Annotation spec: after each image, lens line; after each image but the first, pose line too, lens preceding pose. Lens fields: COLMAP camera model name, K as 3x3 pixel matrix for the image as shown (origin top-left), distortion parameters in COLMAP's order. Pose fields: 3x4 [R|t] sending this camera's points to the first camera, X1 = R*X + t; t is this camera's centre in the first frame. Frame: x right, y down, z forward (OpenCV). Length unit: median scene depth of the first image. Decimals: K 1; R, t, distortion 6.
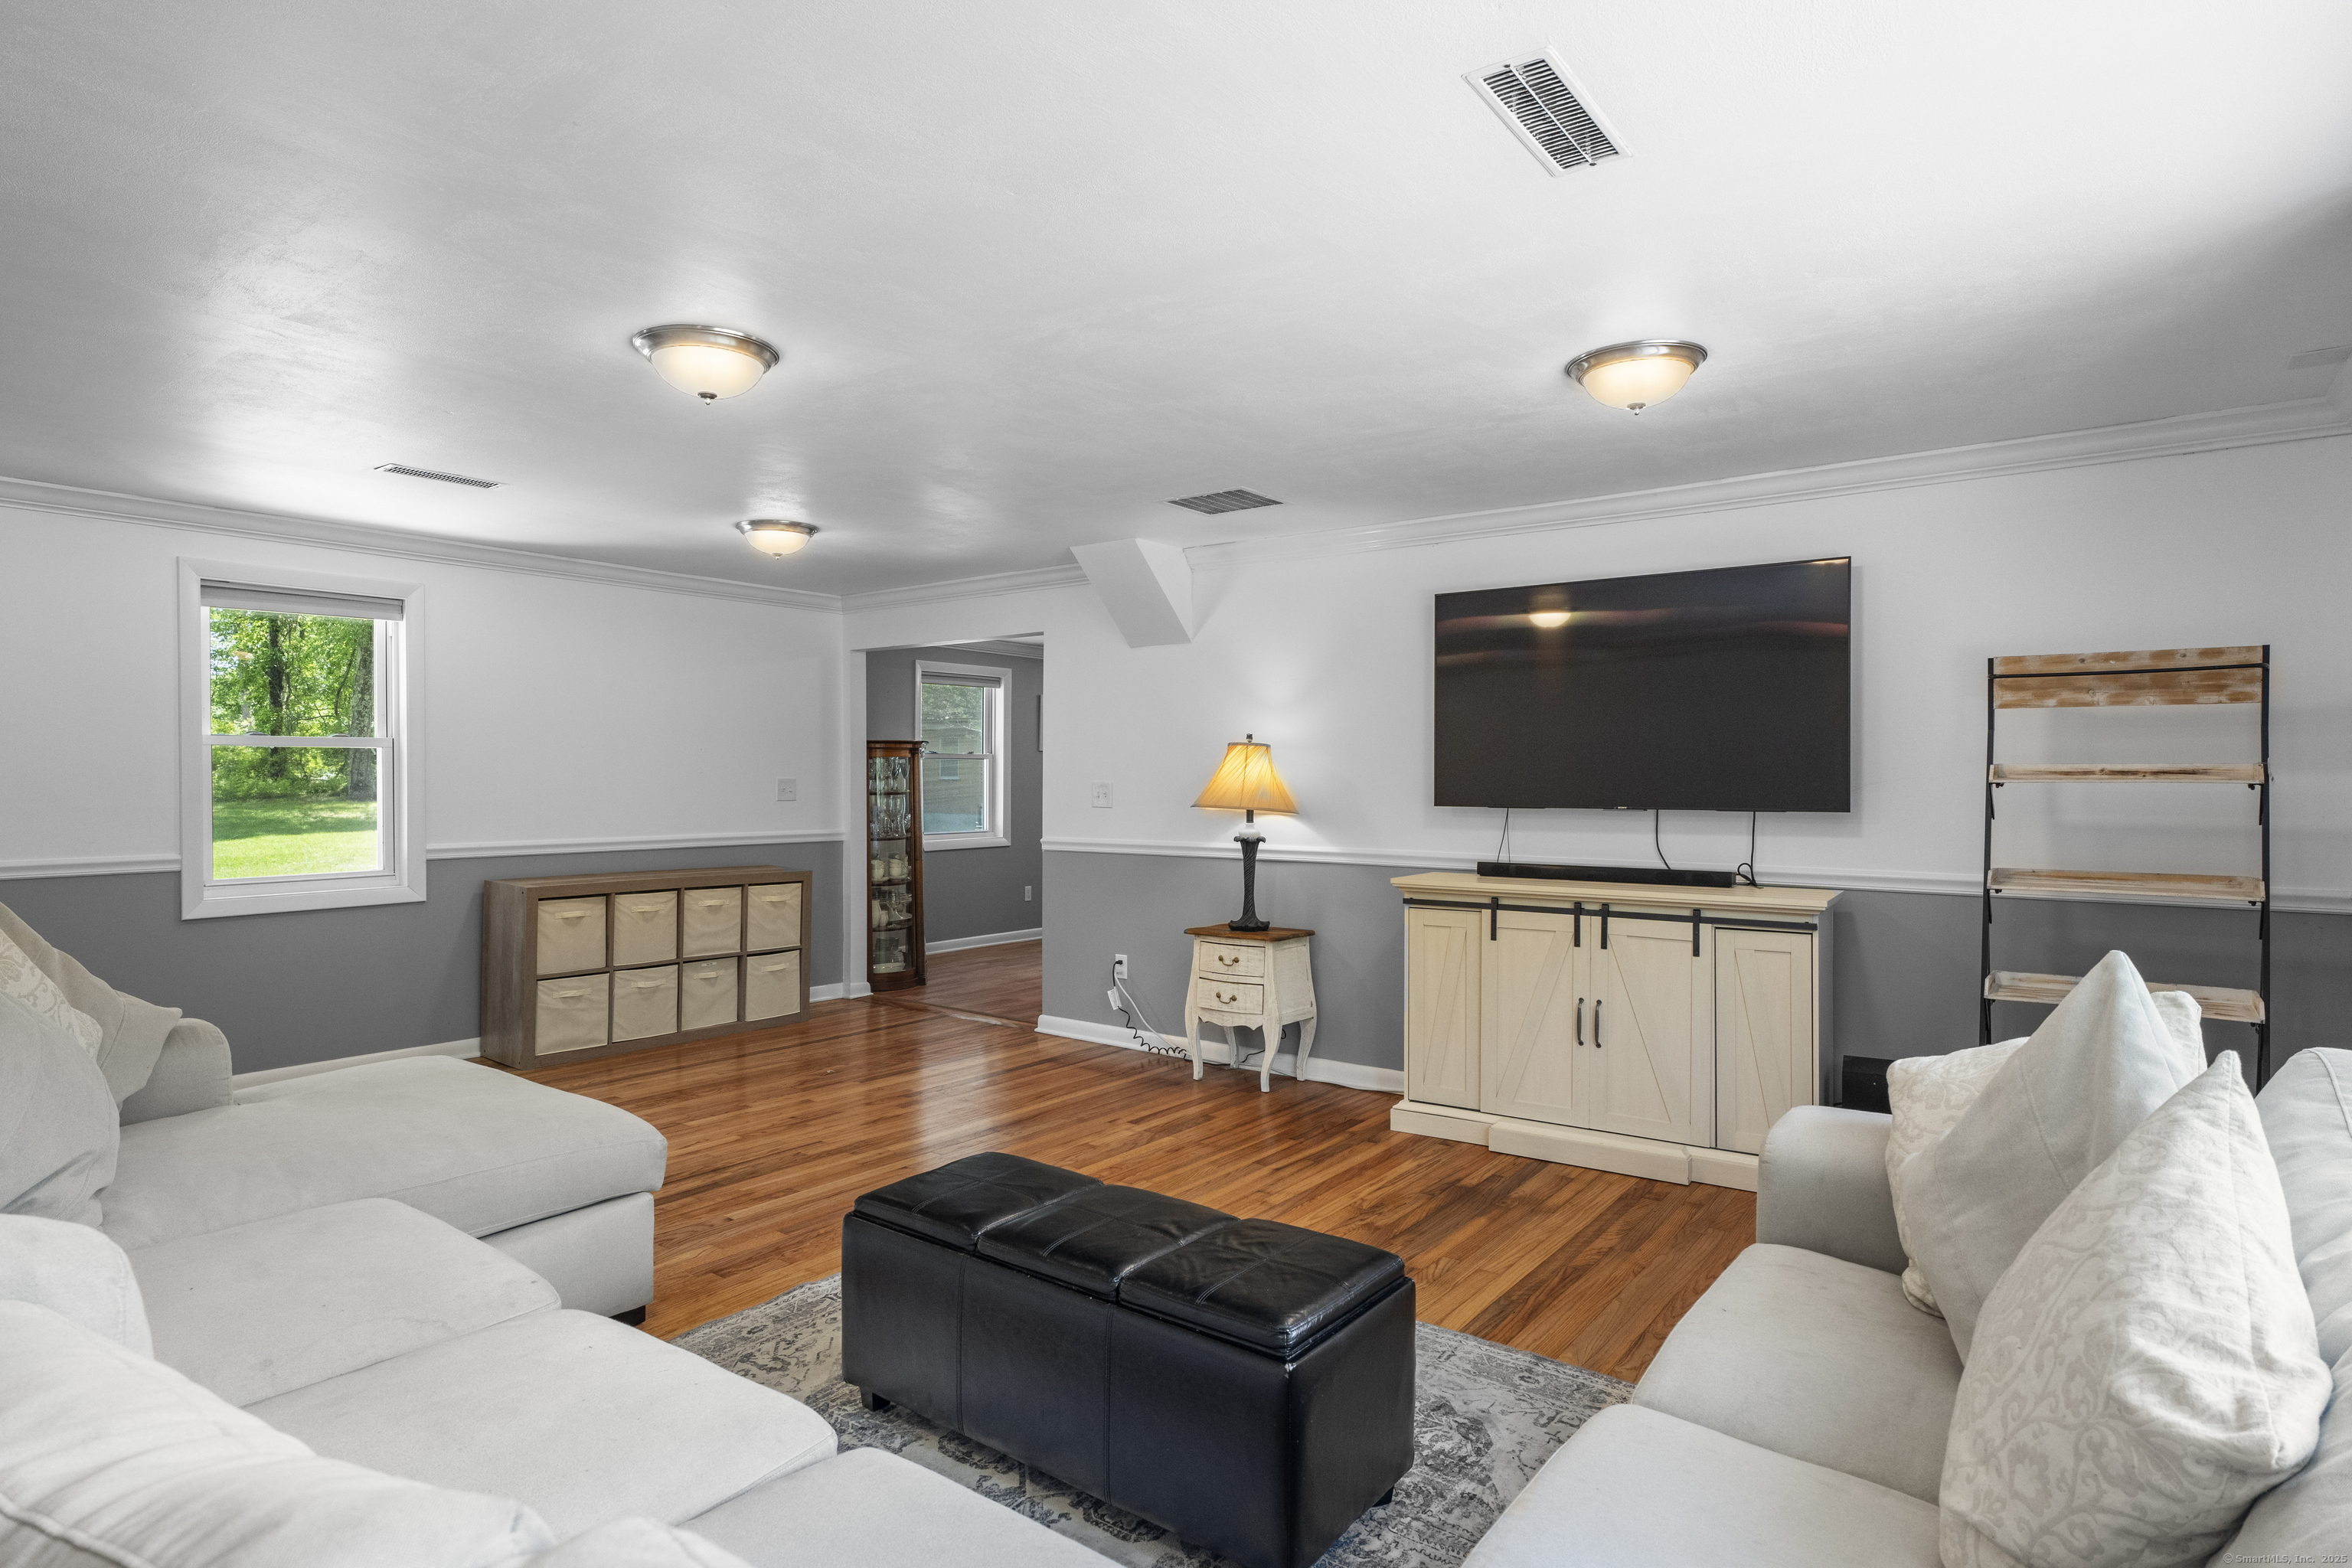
lens RADIAL K [[1270.6, 0, 1191.9], [0, 1270.6, 776.9], [0, 0, 1]] dist [-0.005640, -0.000522]
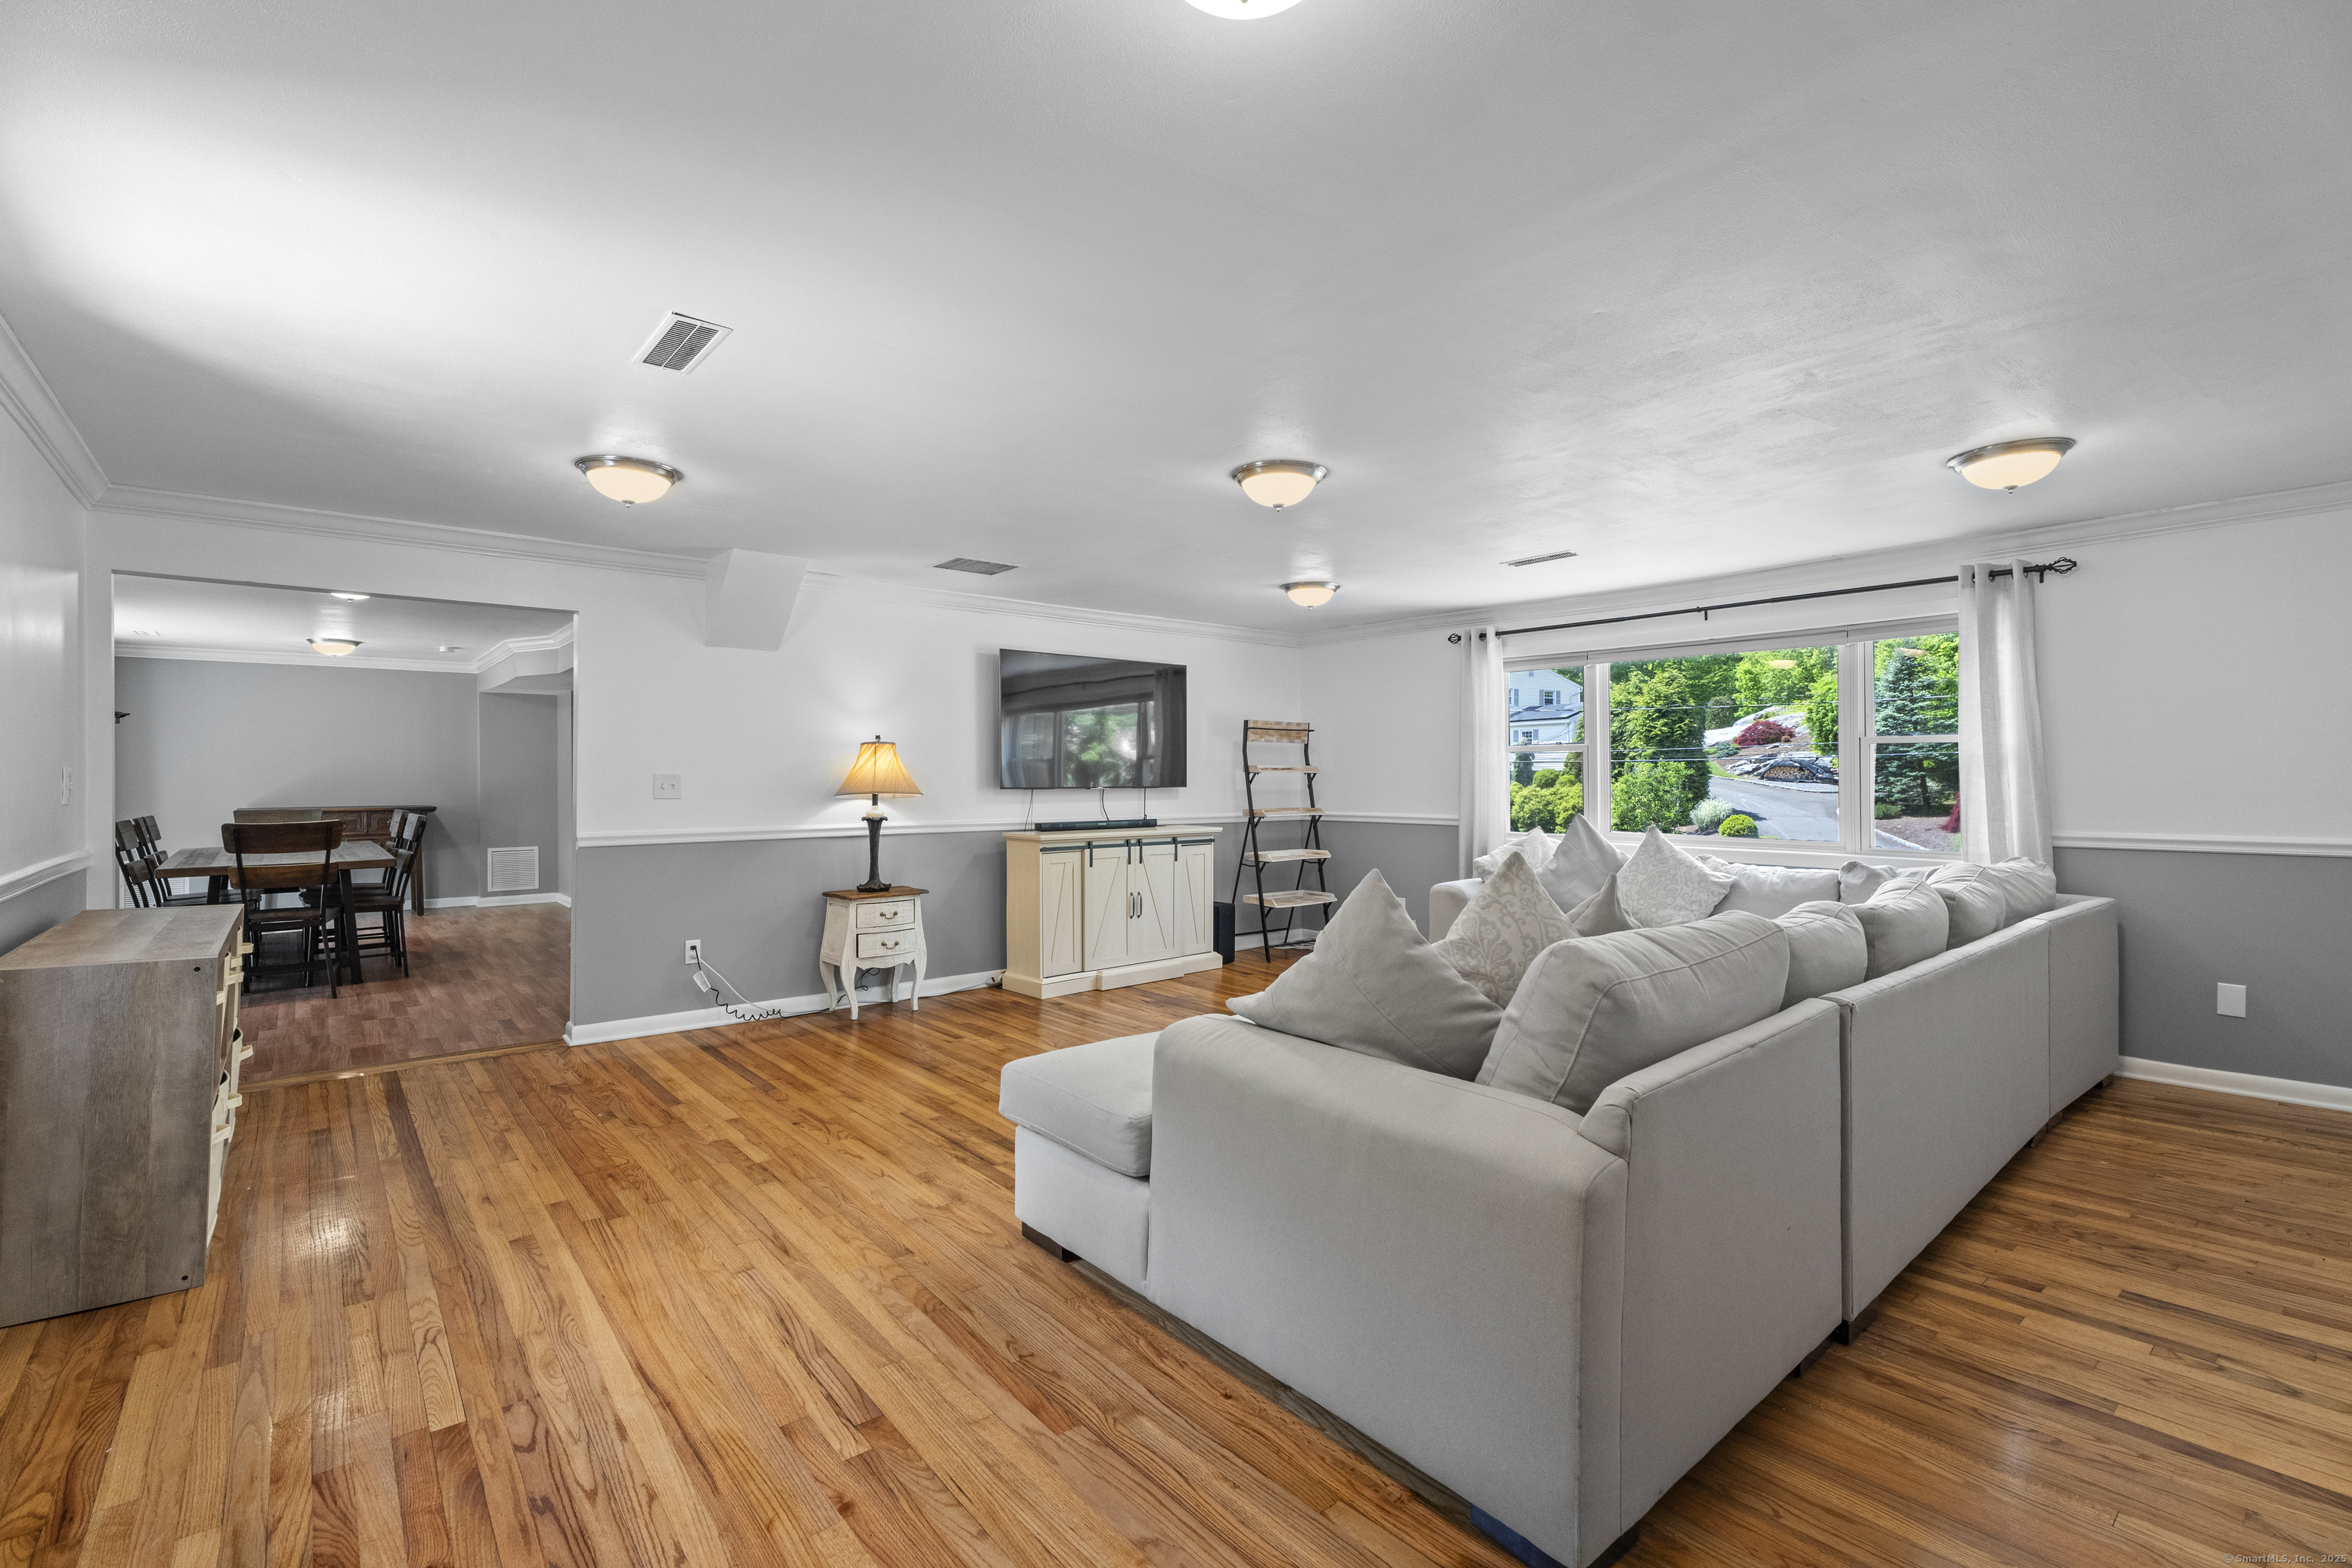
lens RADIAL K [[1036.0, 0, 1169.7], [0, 1036.0, 772.8], [0, 0, 1]] dist [0.002751, -0.002046]
pose [[0.227978, 0.002891, 0.973662, -1.042043], [-0.000327, 0.999996, -0.002892, 0.007720], [-0.973666, 0.000341, 0.227978, 0.567879]]
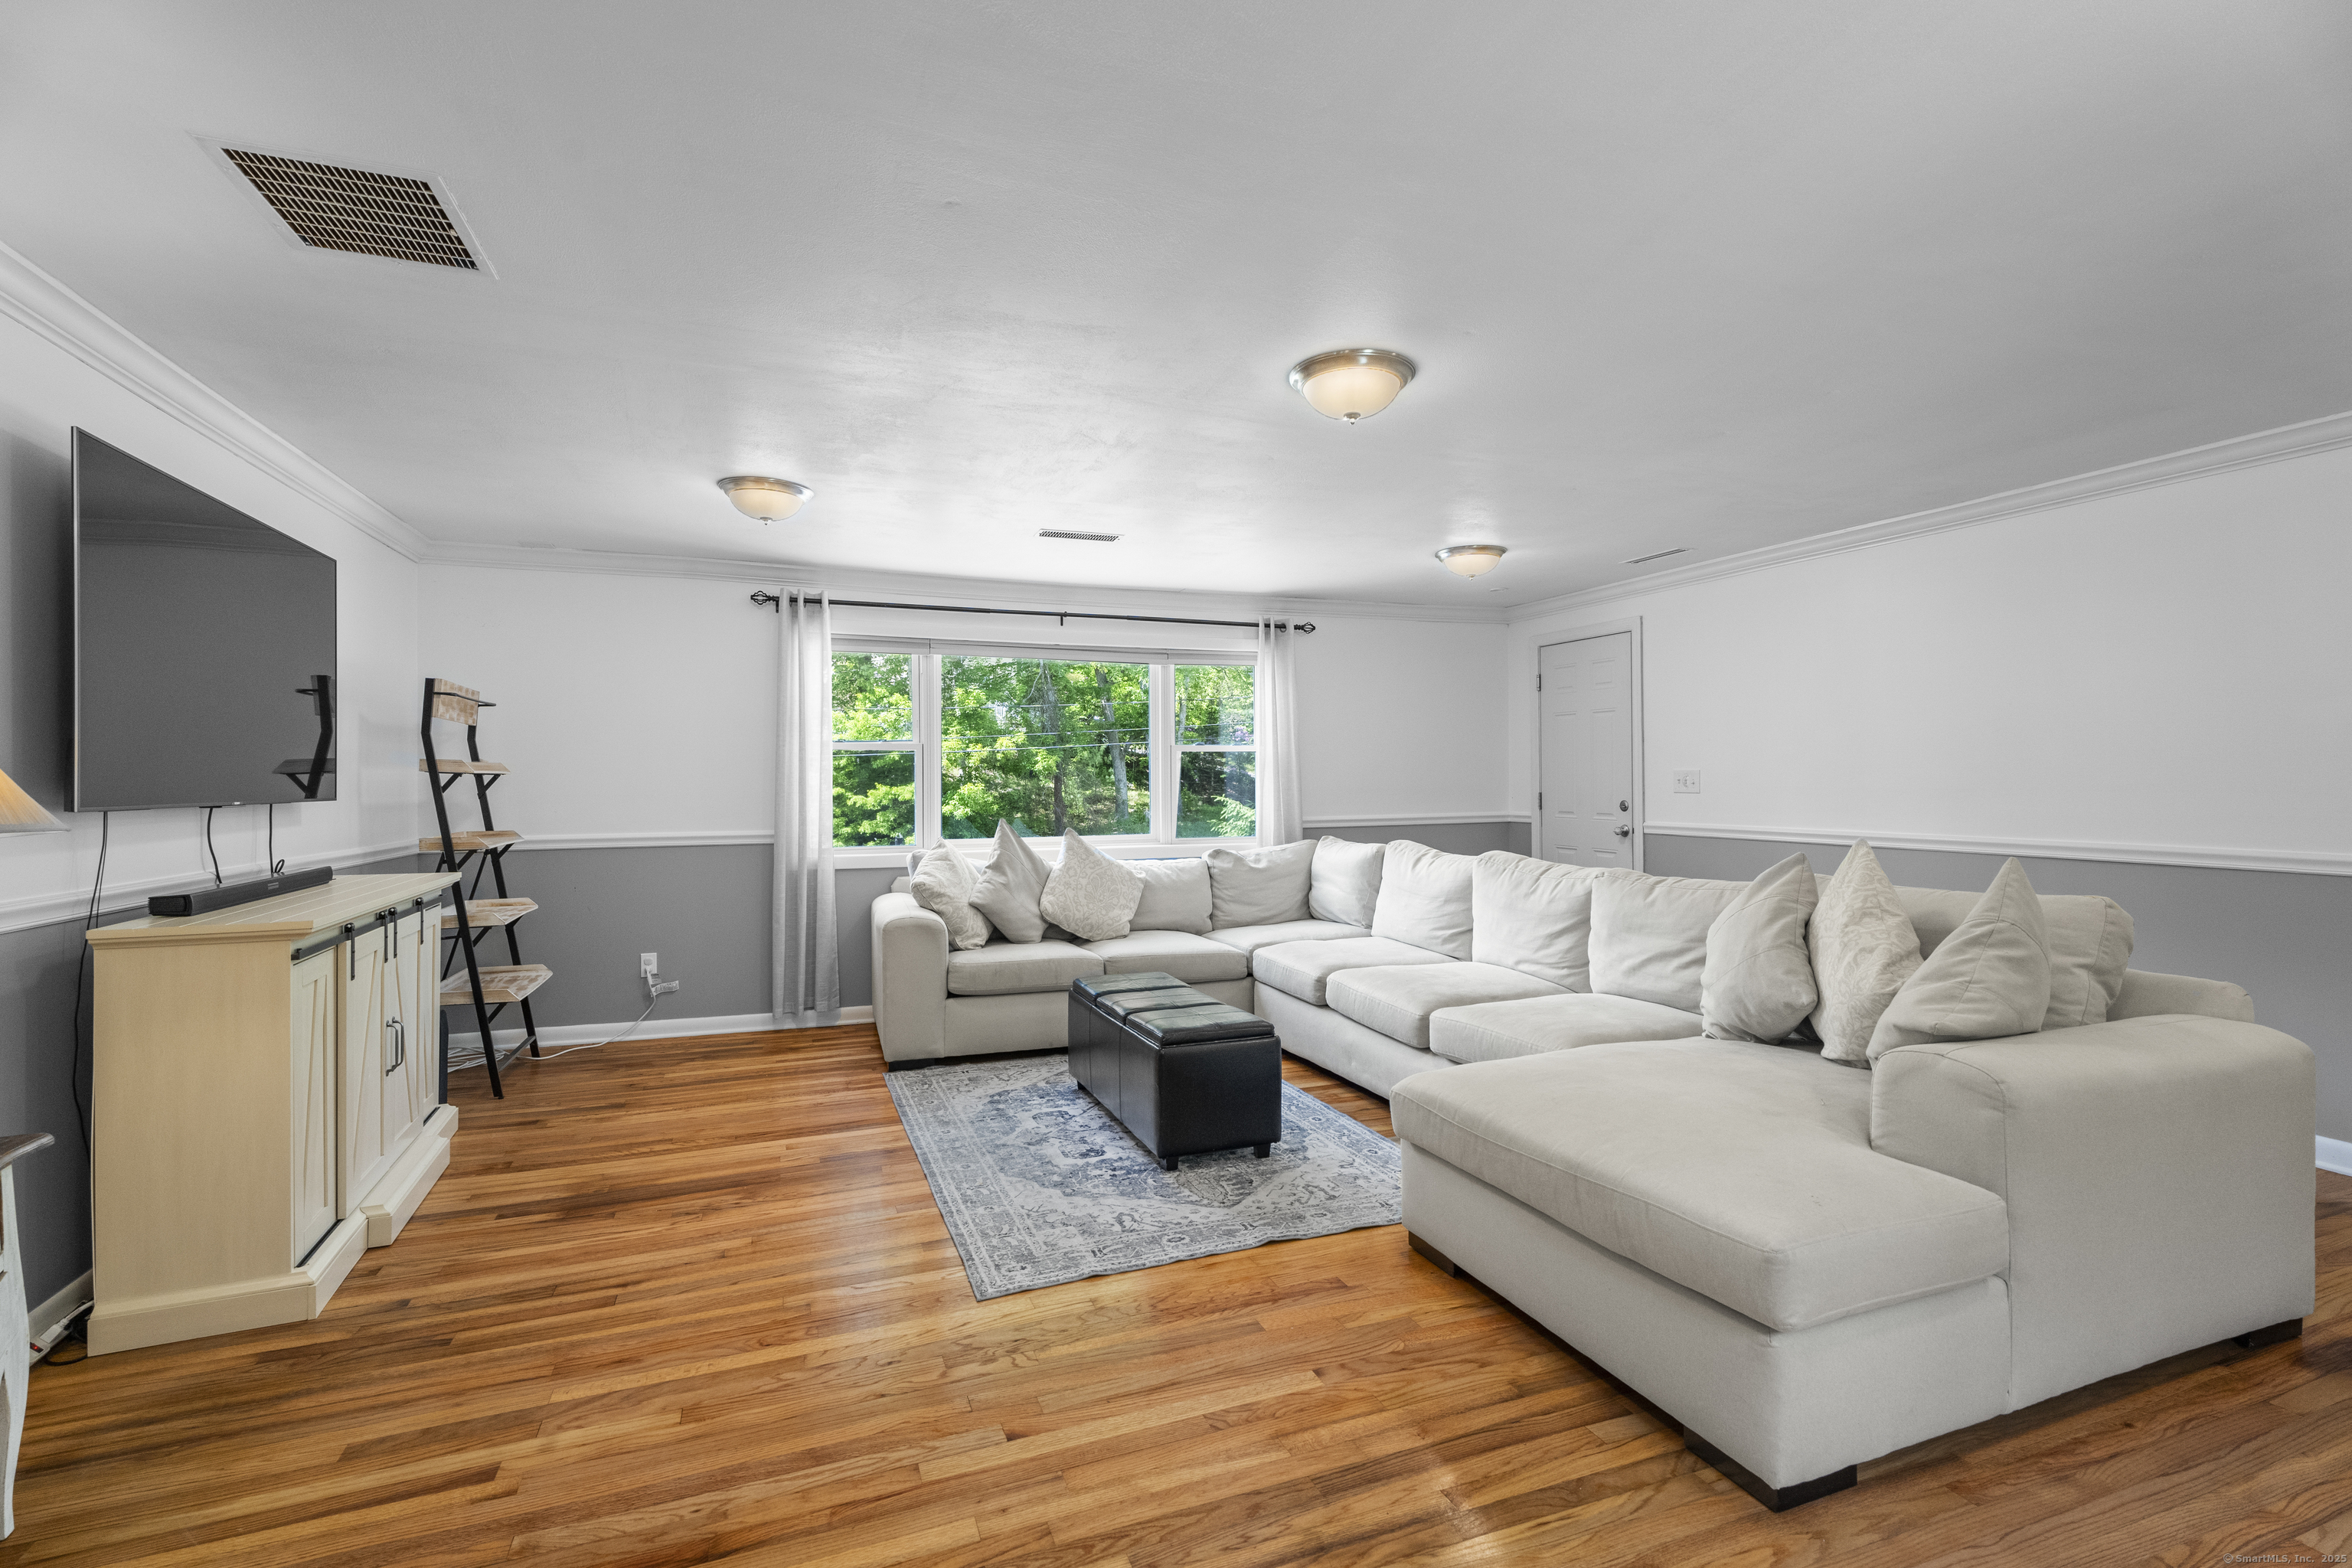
lens RADIAL K [[1036.0, 0, 1172.3], [0, 1036.0, 785.8], [0, 0, 1]] dist [0.002751, -0.002046]
pose [[-0.844938, 0.003977, 0.534850, -0.483255], [0.005501, 0.999984, 0.001255, 0.015988], [-0.534837, 0.004003, -0.844946, 1.220670]]
